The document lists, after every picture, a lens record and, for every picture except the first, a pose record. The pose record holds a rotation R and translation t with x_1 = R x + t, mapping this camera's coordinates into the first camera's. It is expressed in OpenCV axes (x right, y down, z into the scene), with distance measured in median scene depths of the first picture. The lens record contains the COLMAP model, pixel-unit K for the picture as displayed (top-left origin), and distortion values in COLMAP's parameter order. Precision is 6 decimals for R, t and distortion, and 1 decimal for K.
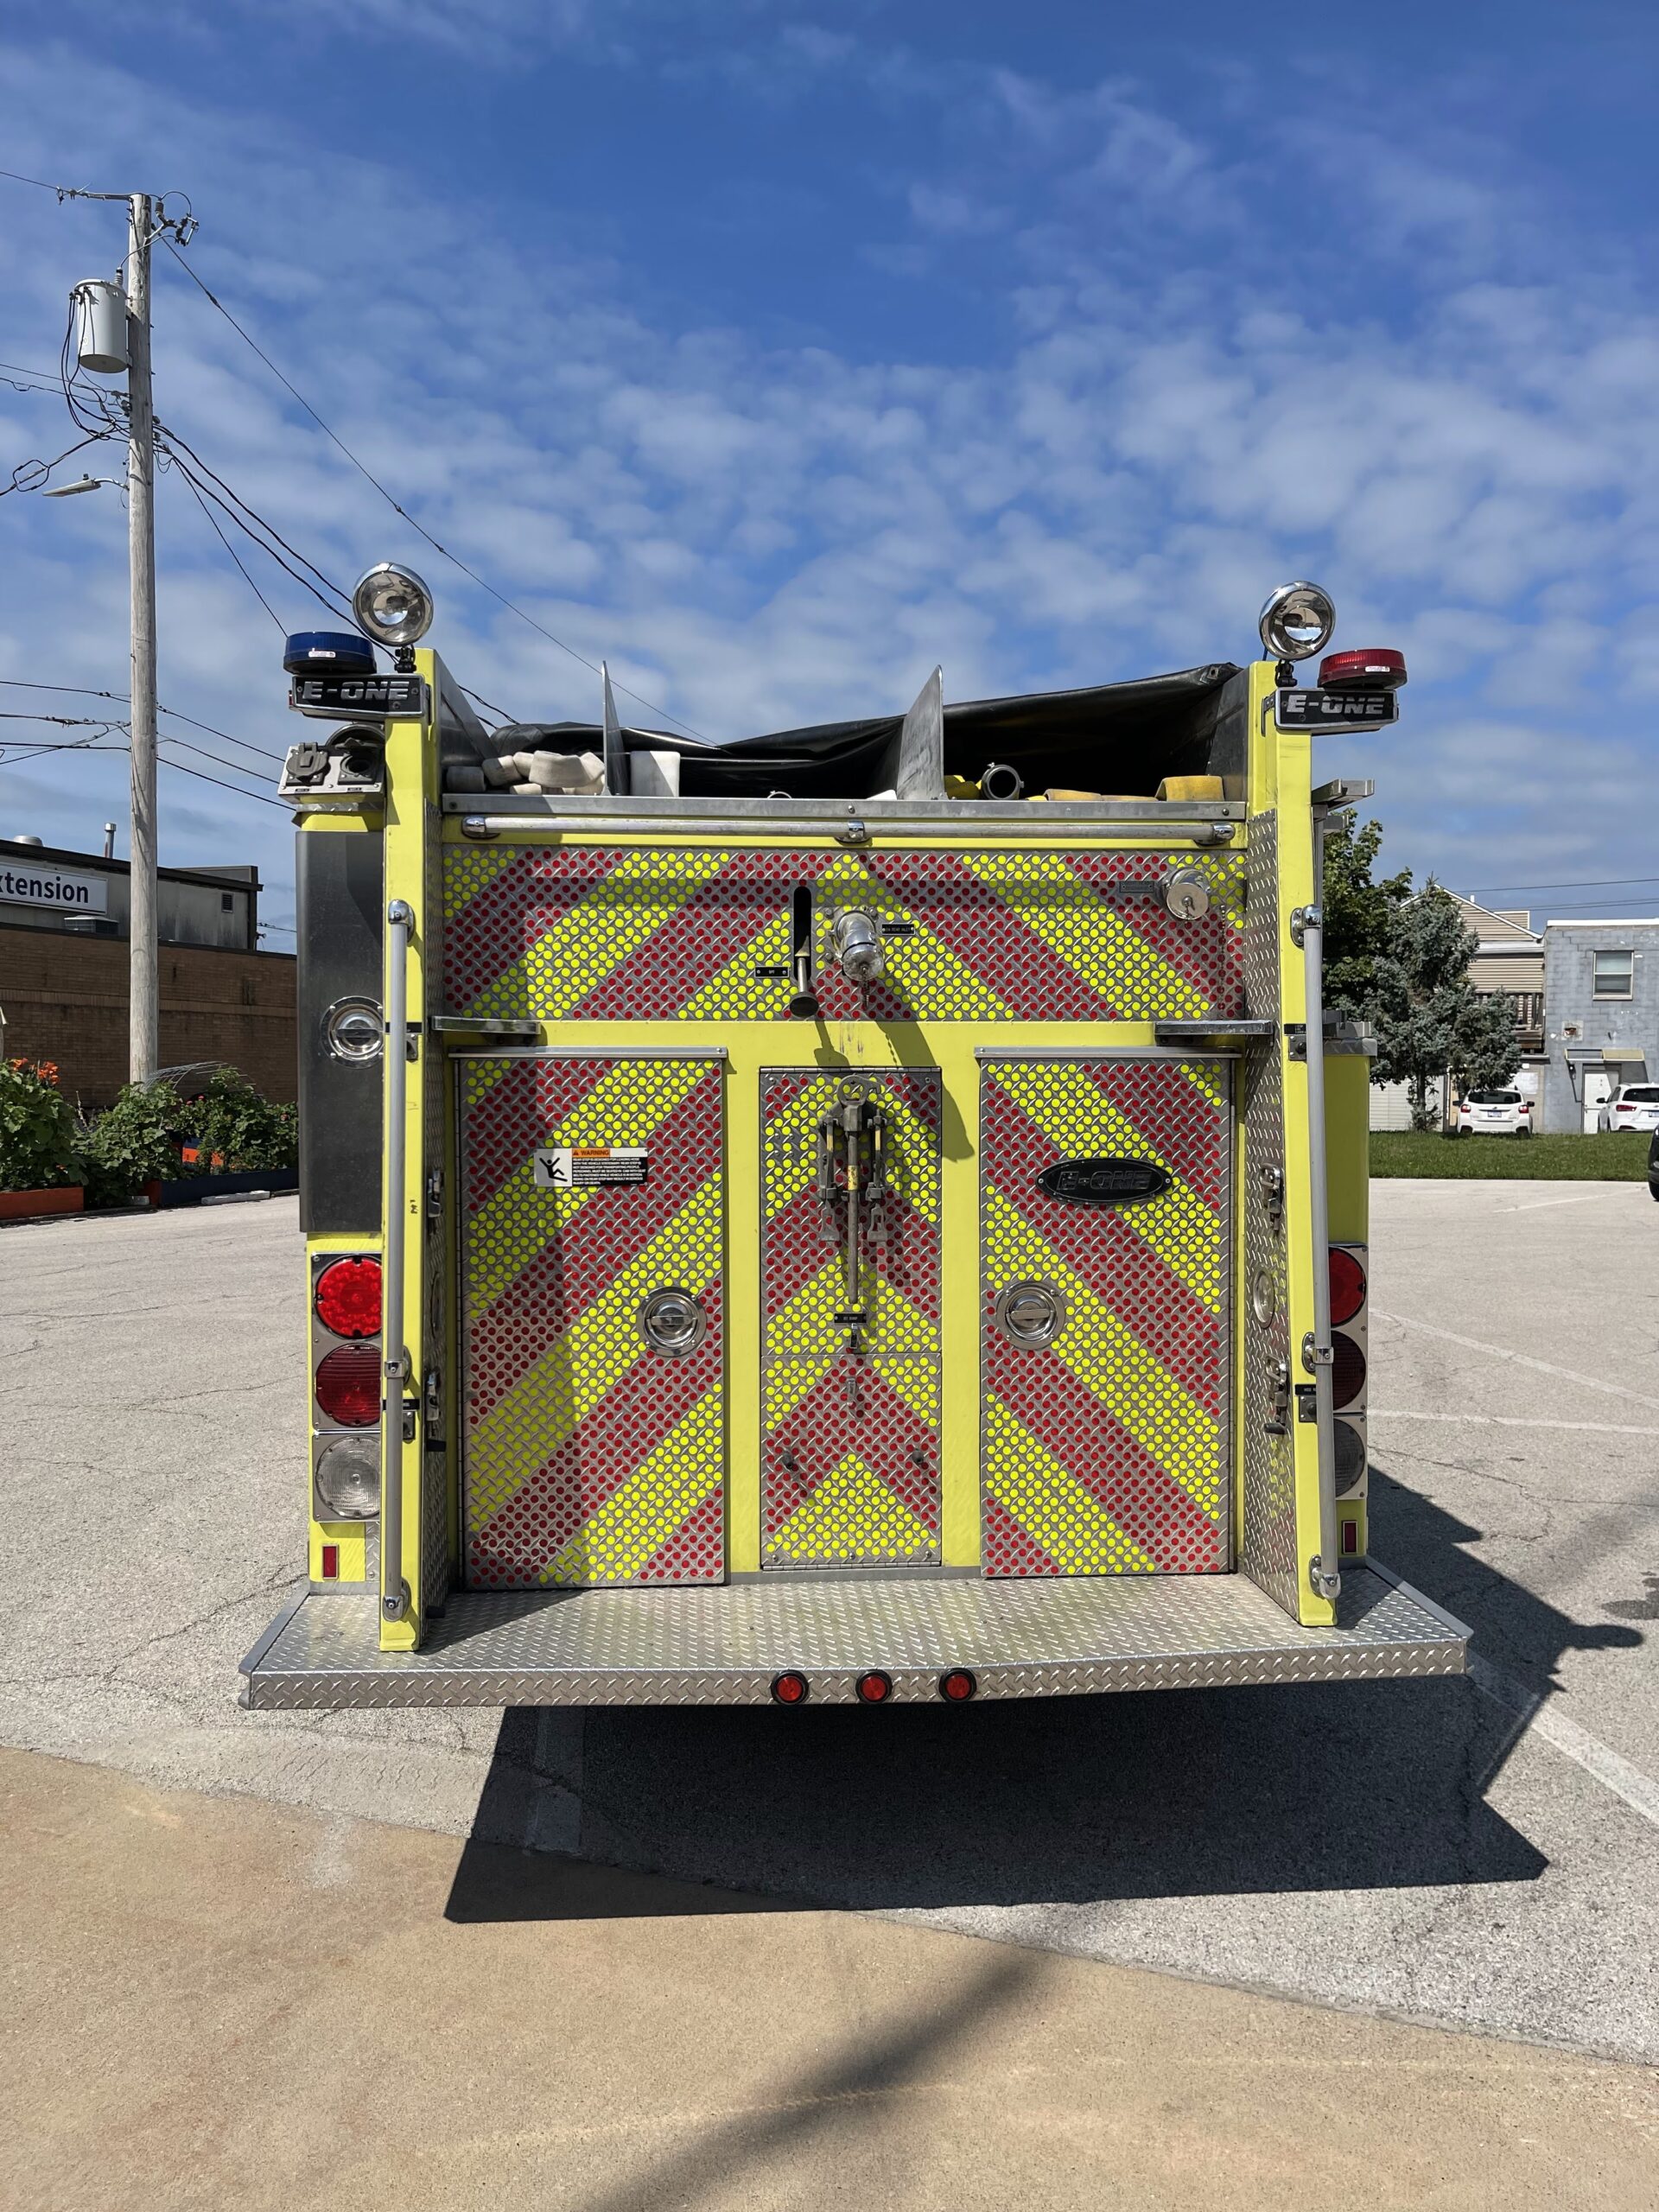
lens RADIAL K [[1675.1, 0, 814.2], [0, 1675.1, 1103.7], [0, 0, 1]] dist [0.063167, -0.083899]
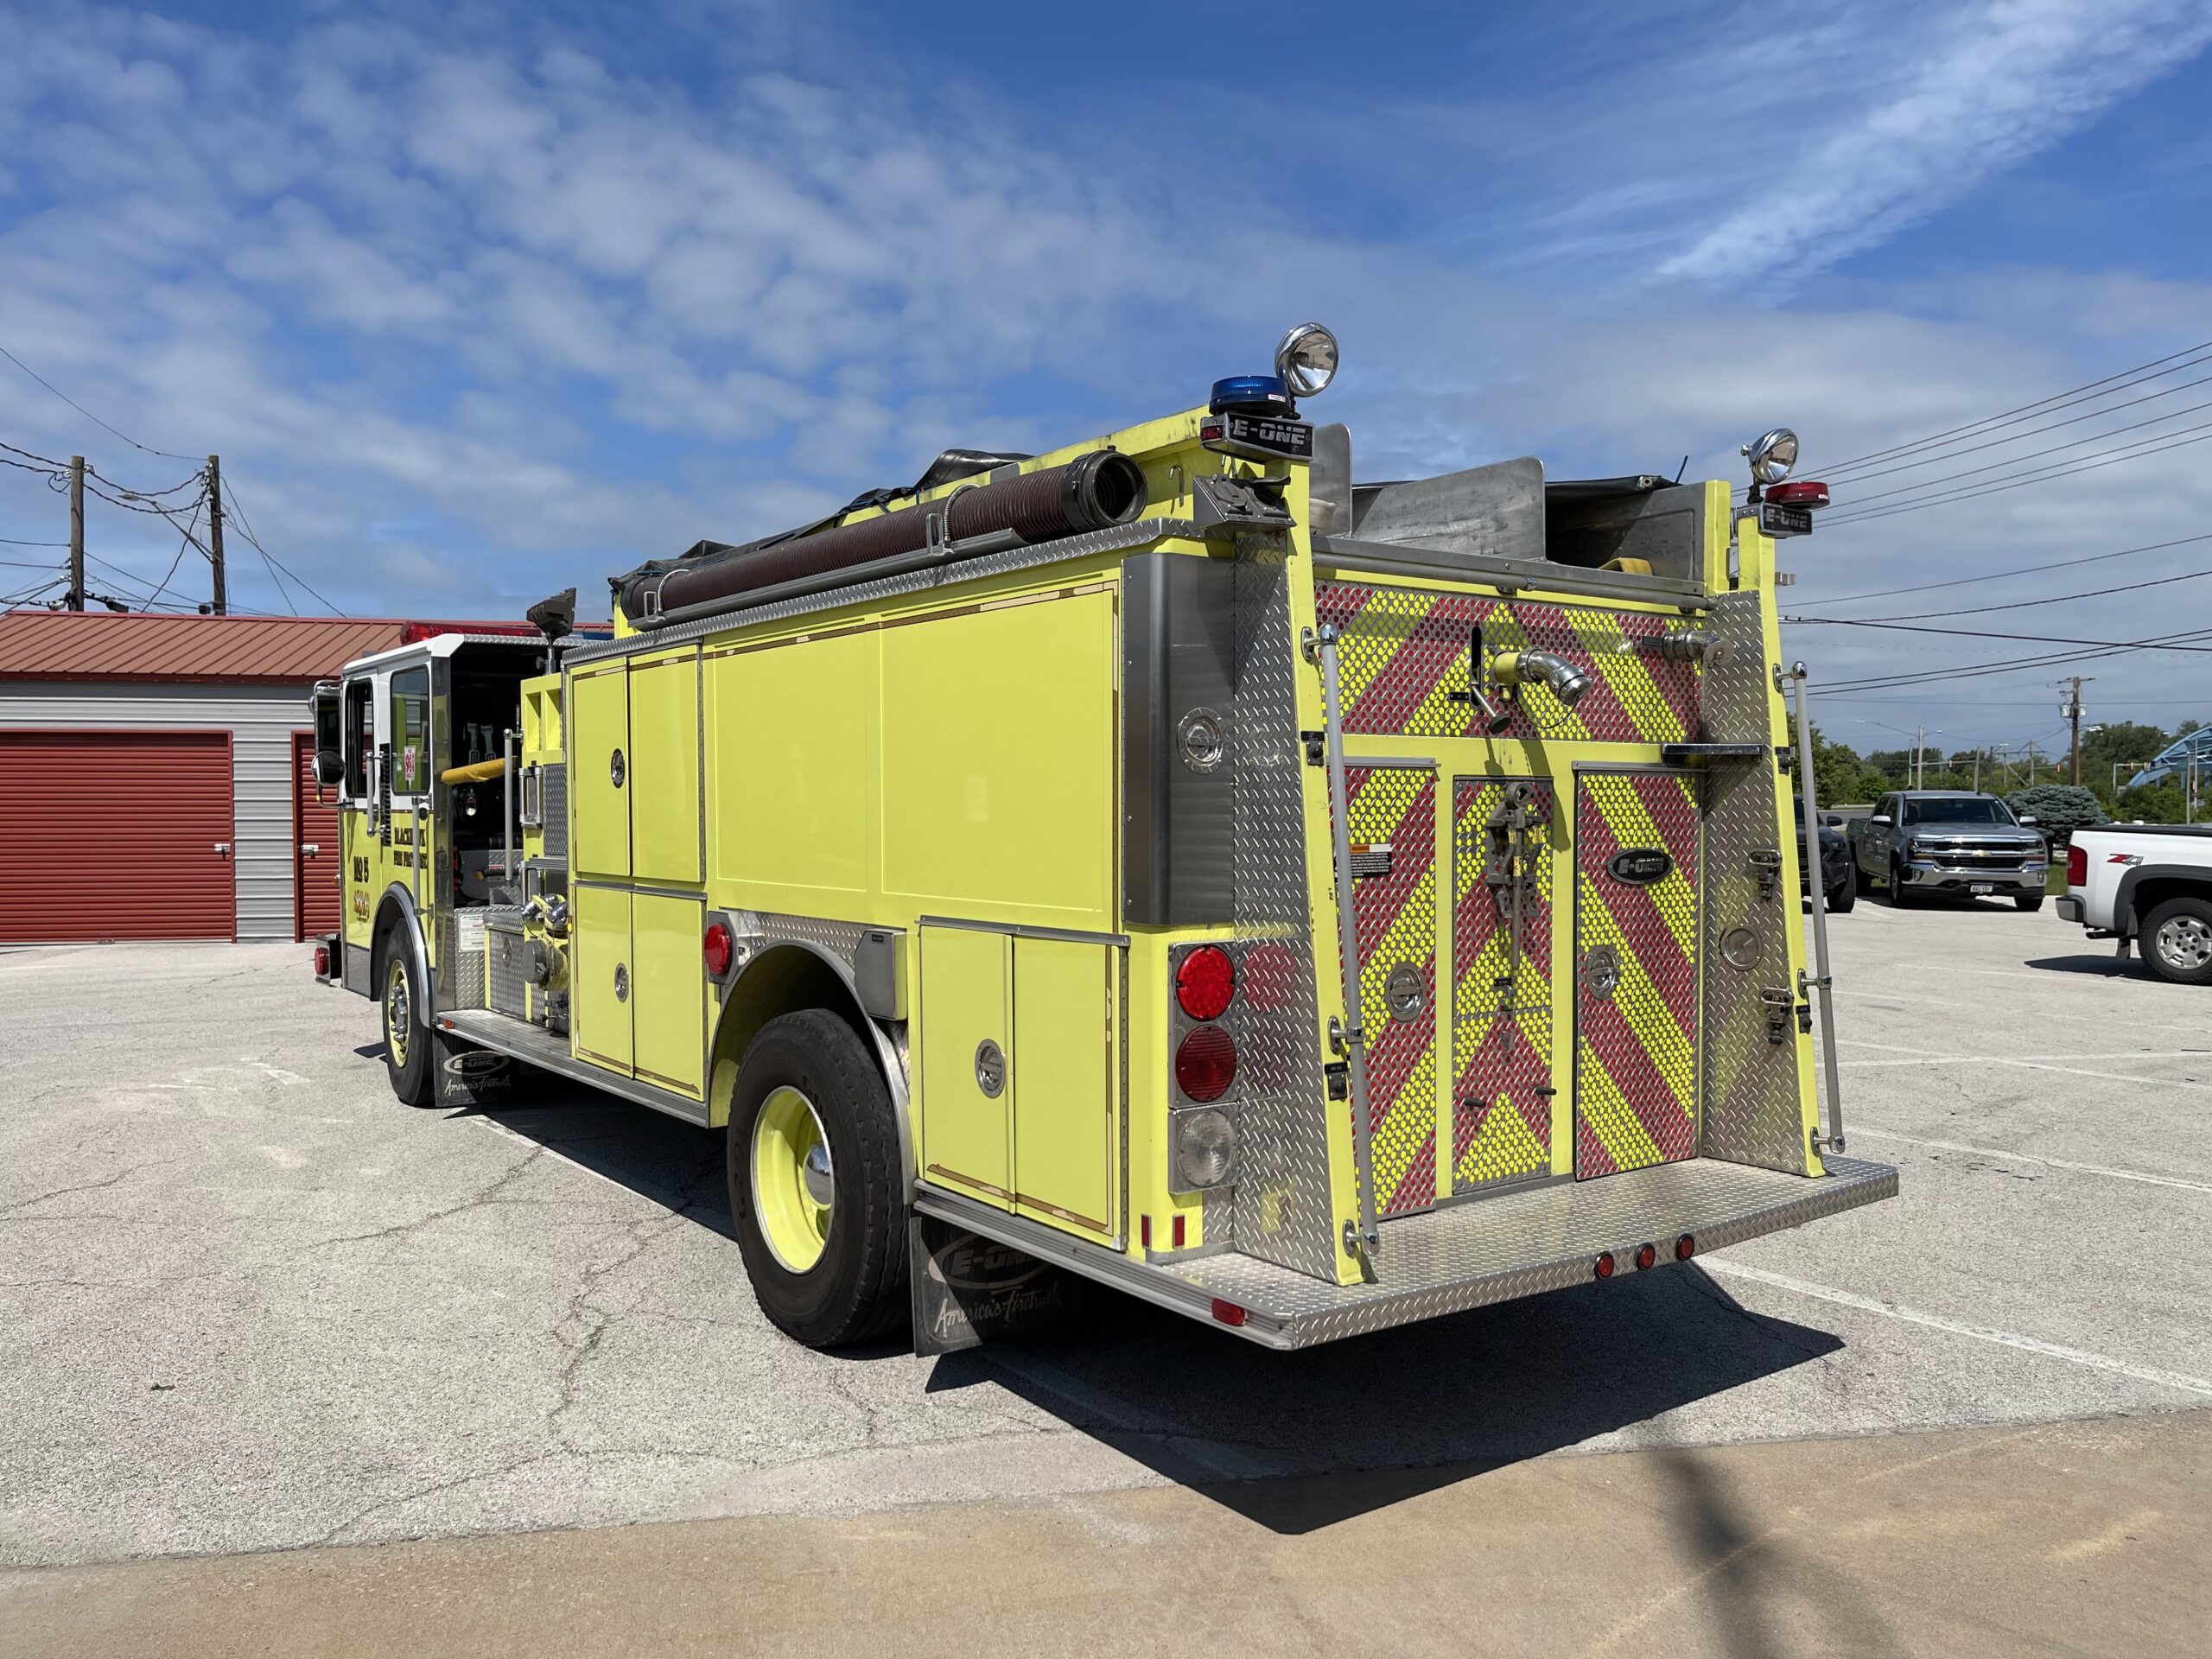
lens RADIAL K [[1675.1, 0, 1098.4], [0, 1675.1, 841.1], [0, 0, 1]] dist [0.063167, -0.083899]
pose [[0.850603, -0.011499, 0.525682, -0.875270], [0.013855, 0.999904, -0.000548, 0.021805], [-0.525625, 0.007750, 0.850681, 0.110060]]
